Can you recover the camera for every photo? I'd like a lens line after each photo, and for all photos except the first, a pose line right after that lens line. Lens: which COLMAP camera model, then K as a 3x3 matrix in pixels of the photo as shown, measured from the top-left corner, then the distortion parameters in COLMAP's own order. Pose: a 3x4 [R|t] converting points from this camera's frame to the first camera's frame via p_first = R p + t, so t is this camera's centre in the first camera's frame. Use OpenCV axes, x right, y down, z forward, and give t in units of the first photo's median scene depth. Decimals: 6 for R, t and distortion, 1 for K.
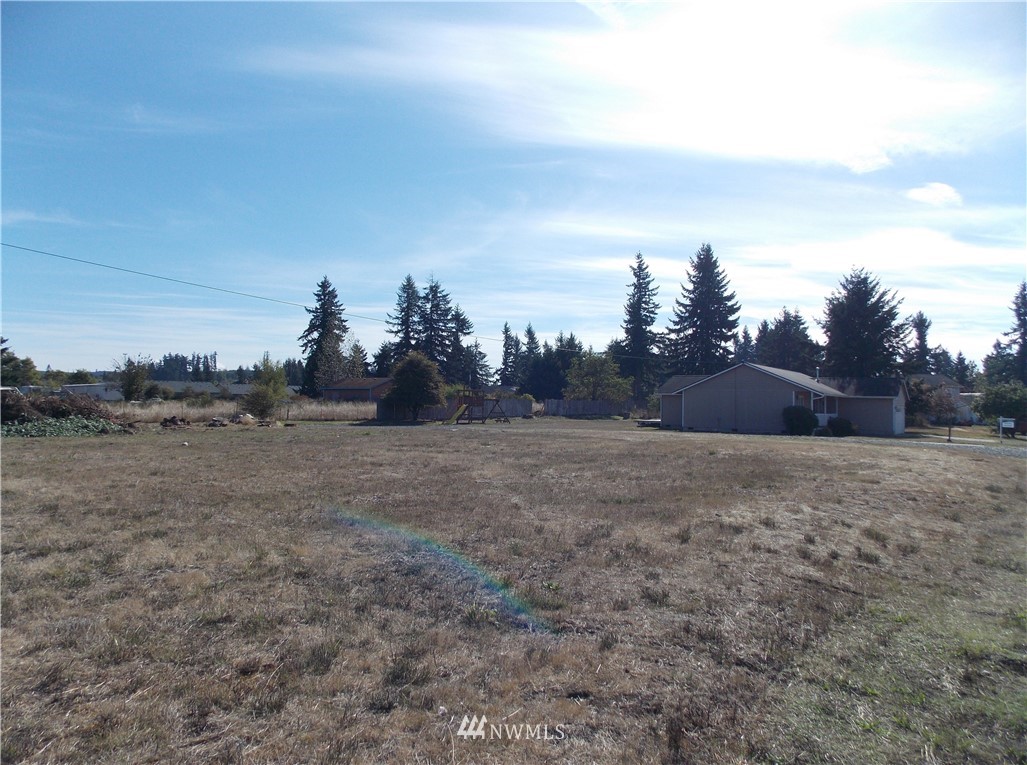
lens RADIAL K [[684.4, 0, 513.0], [0, 684.4, 382.5], [0, 0, 1]] dist [0.018001, -0.006937]
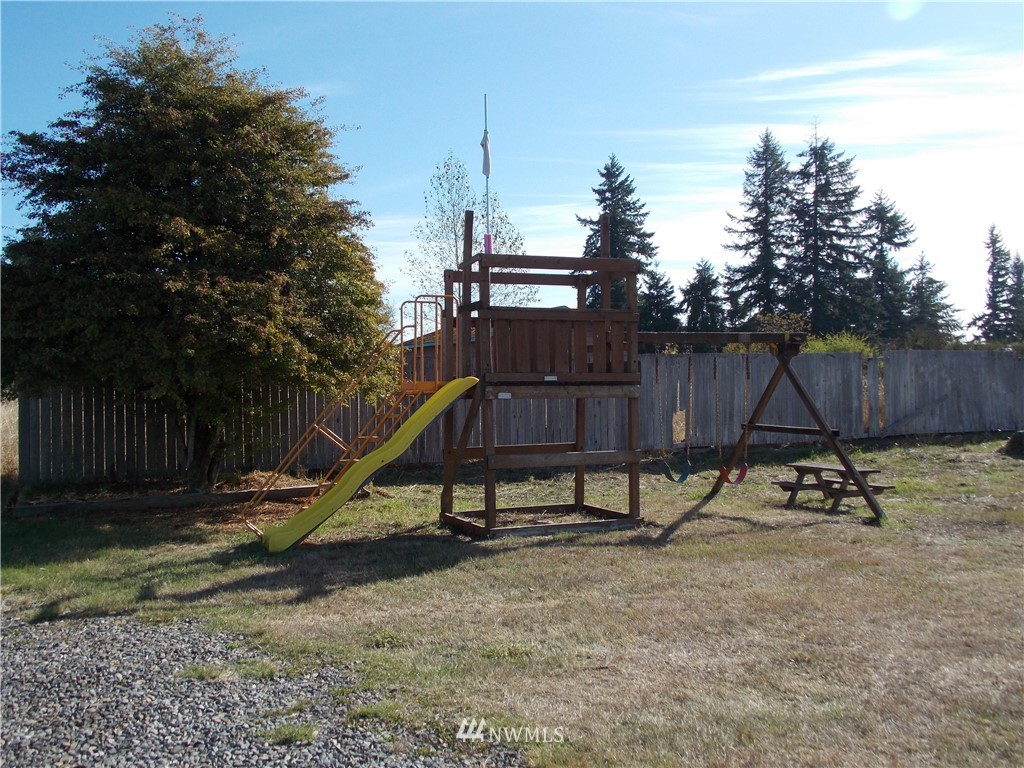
lens RADIAL K [[954.5, 0, 516.9], [0, 954.5, 385.8], [0, 0, 1]] dist [0.014993, -0.000589]
pose [[0.884870, -0.022410, -0.465300, 0.008687], [0.034824, 0.999230, 0.018099, 0.011163], [0.464535, -0.032219, 0.884968, 0.282565]]
